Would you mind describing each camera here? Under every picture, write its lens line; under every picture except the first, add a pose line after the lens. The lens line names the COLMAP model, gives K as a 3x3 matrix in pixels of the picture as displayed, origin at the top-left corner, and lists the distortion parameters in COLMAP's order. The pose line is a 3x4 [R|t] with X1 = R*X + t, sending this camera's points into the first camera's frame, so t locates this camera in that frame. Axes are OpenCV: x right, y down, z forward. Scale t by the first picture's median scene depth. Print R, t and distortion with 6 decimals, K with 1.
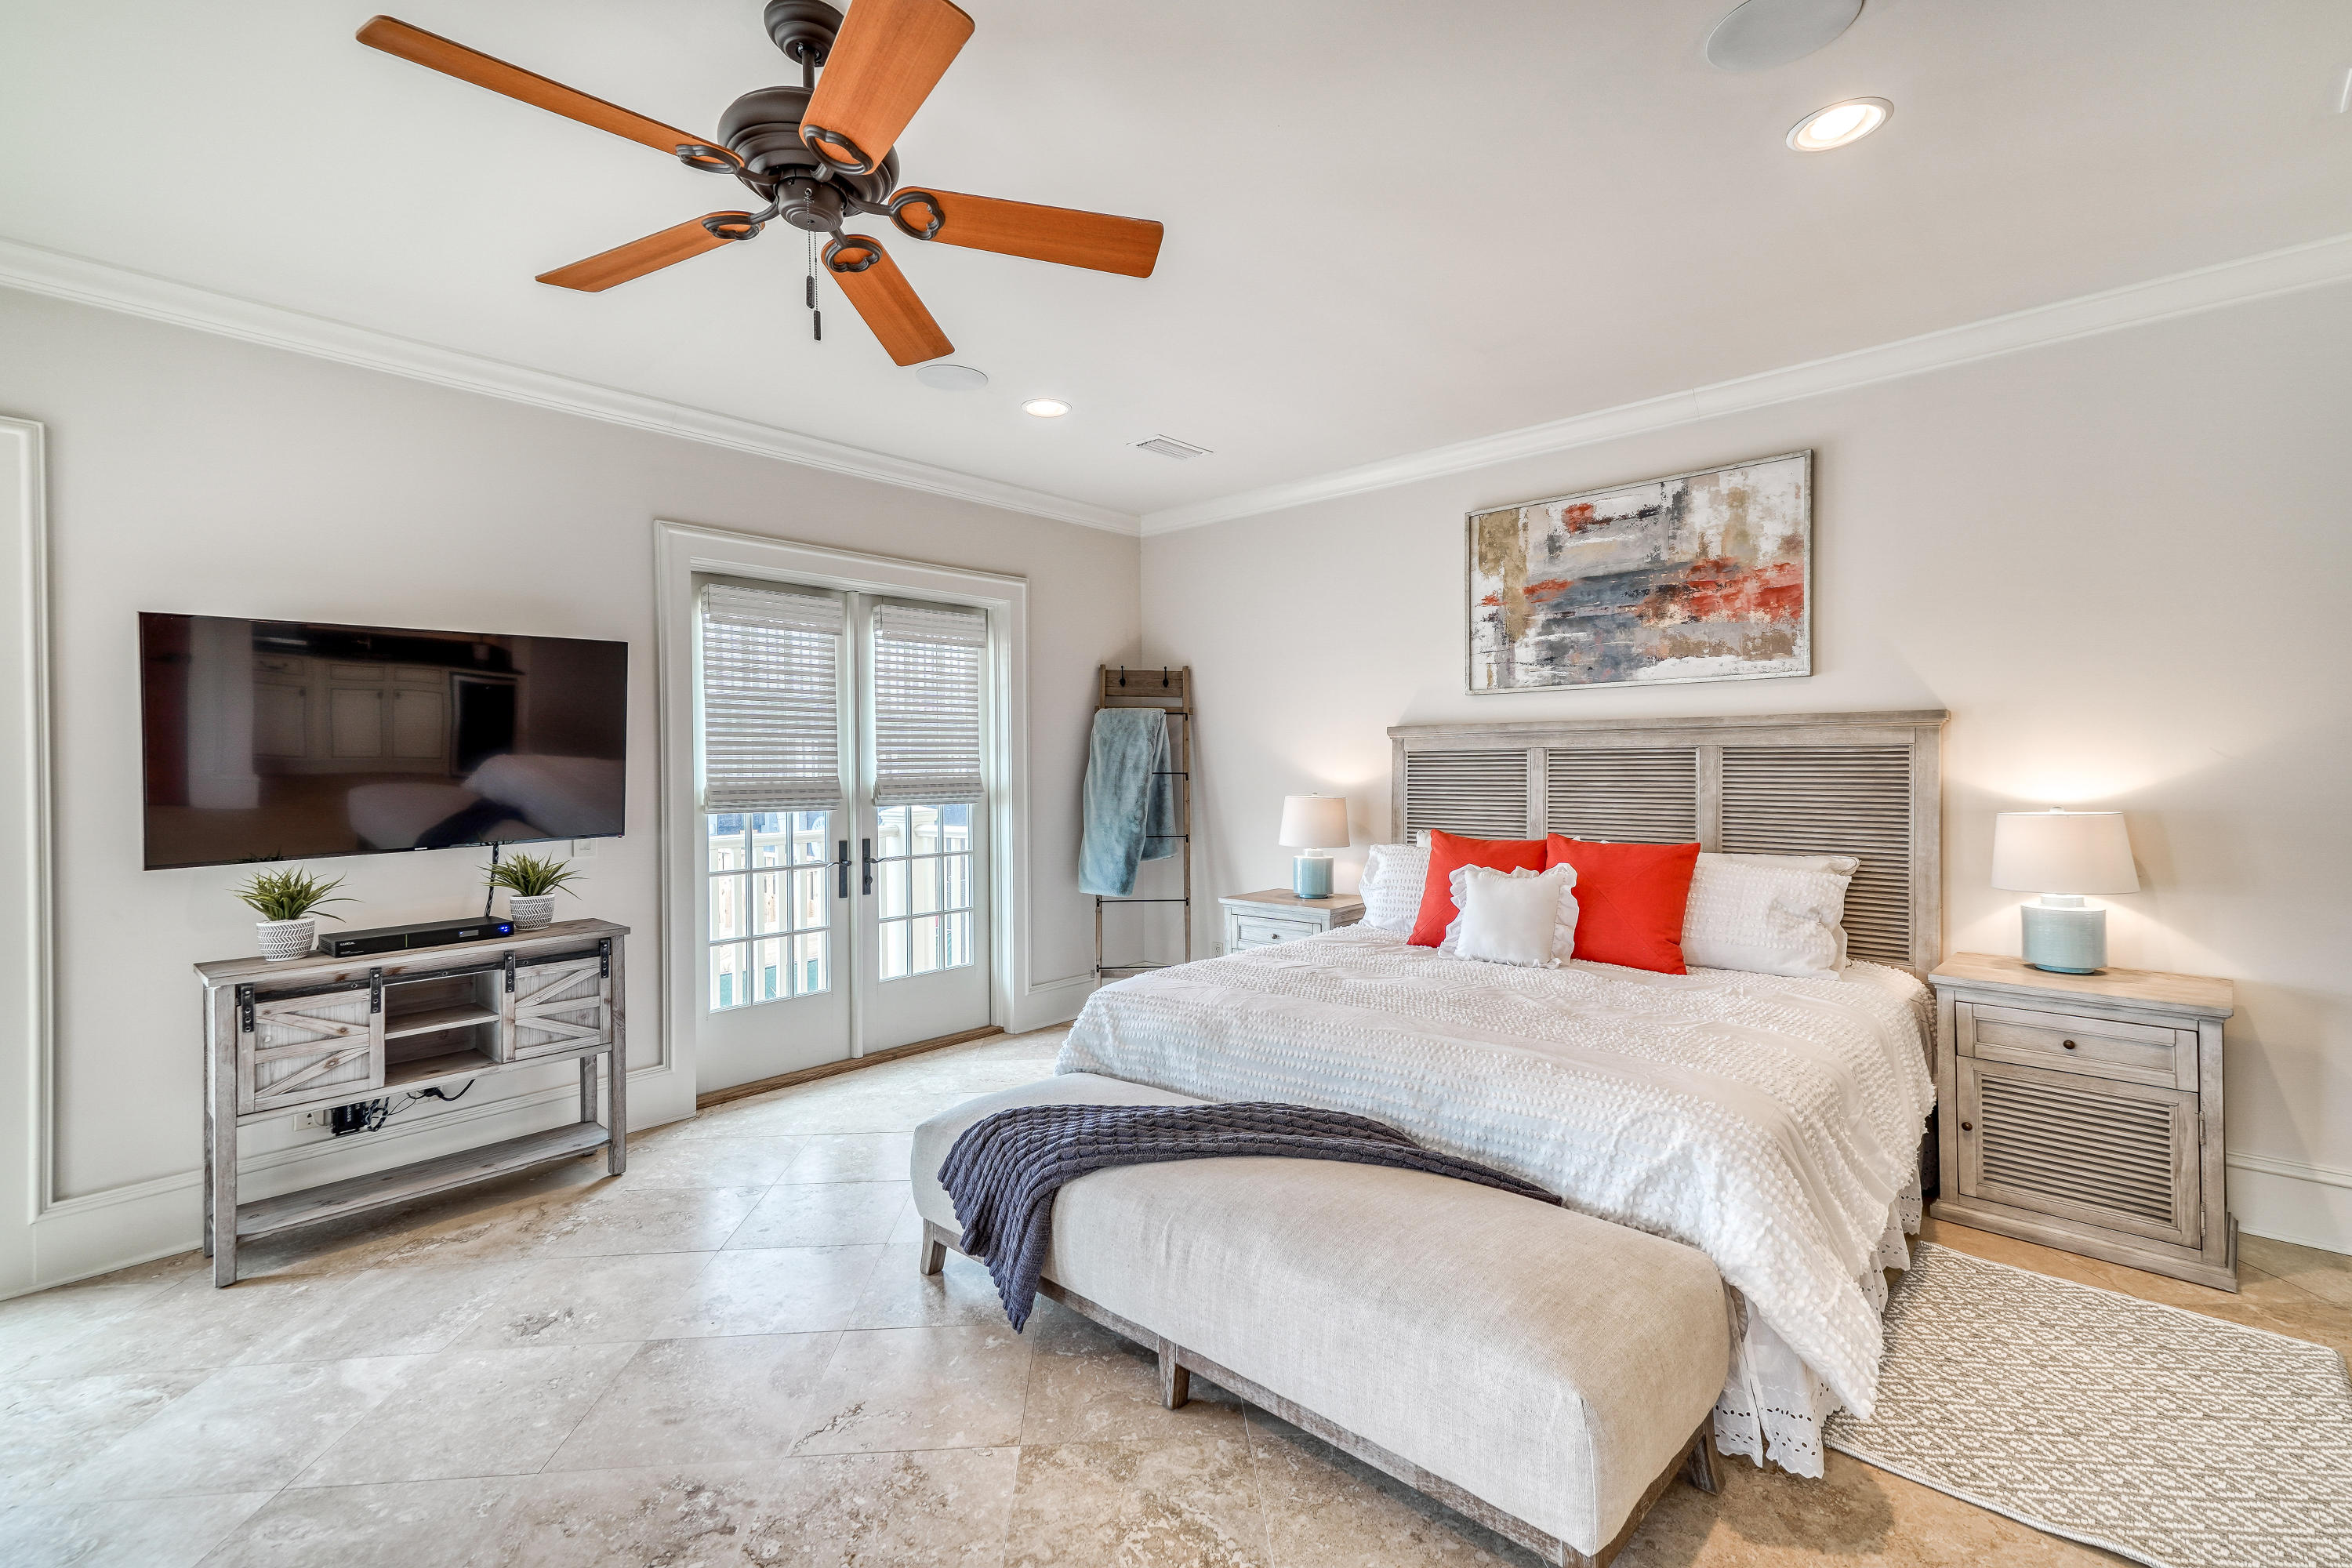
lens RADIAL K [[1038.6, 0, 1190.0], [0, 1038.6, 792.9], [0, 0, 1]] dist [0.002915, 0.000297]
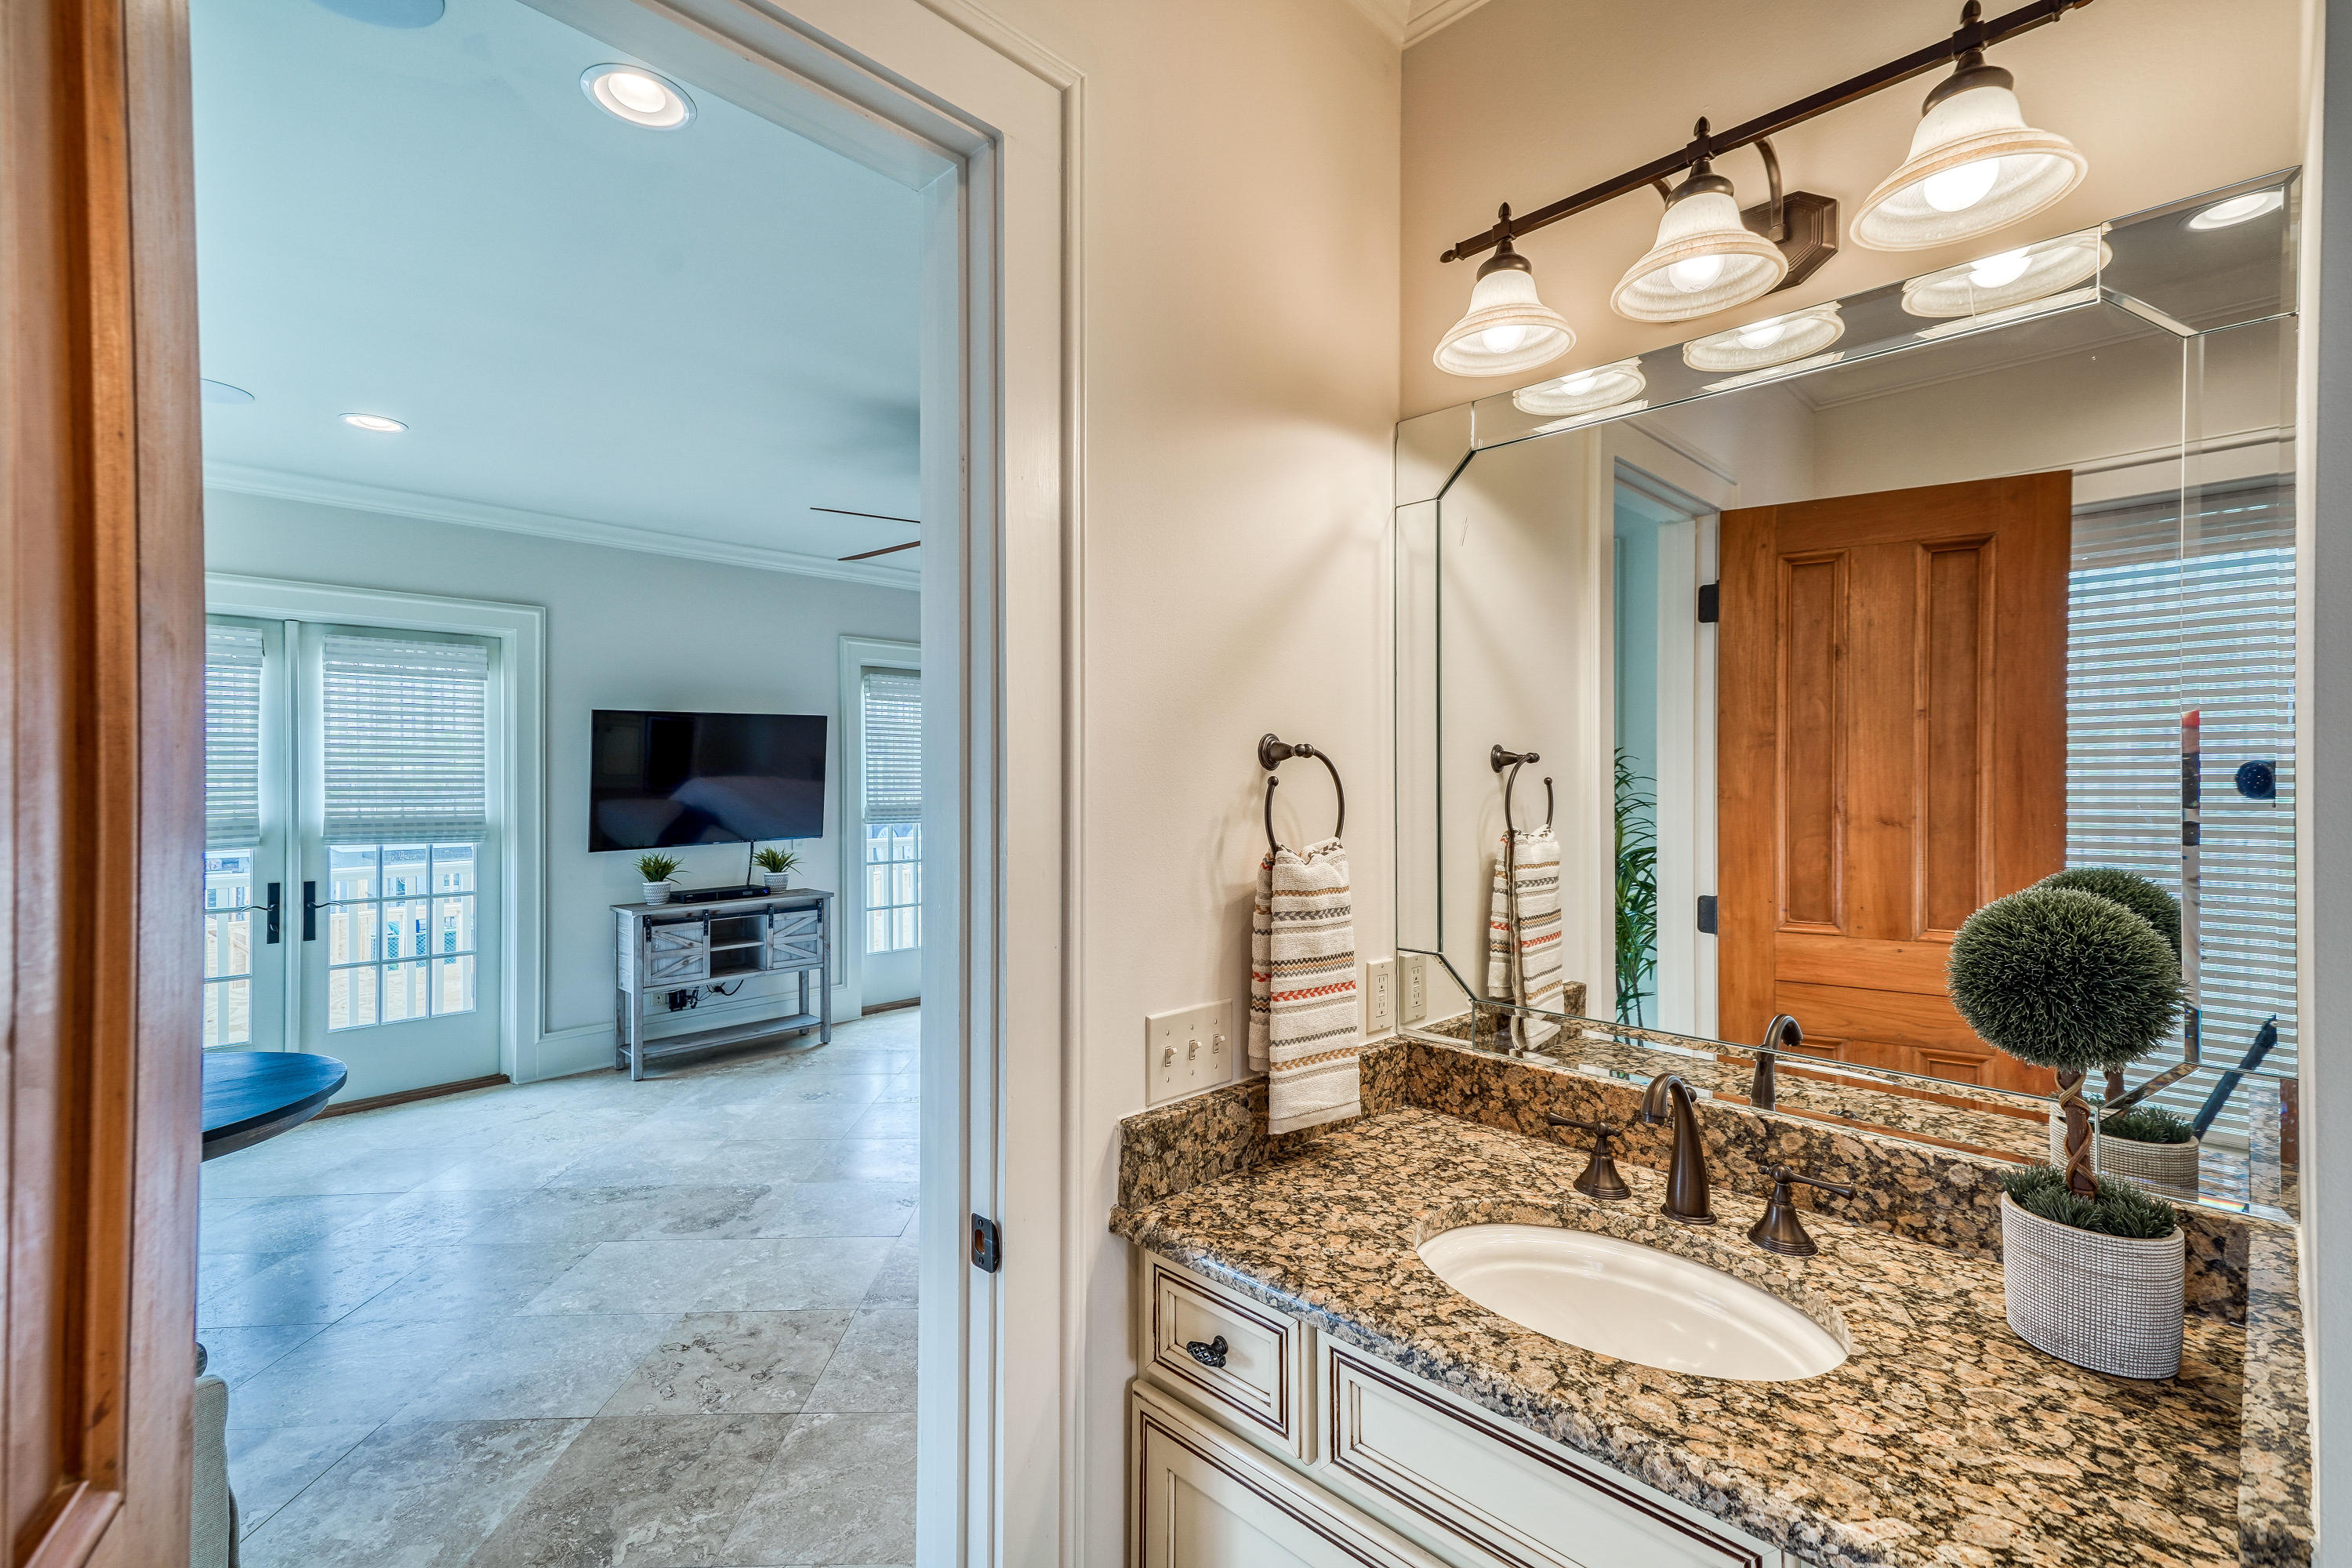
lens RADIAL K [[1011.4, 0, 1176.0], [0, 1011.4, 784.0], [0, 0, 1]] dist [0.066615, -0.000253]
pose [[0.998981, 0.007750, -0.044473, 0.070095], [-0.008923, 0.999616, -0.026241, -0.004325], [0.044253, 0.026611, 0.998666, -0.590776]]
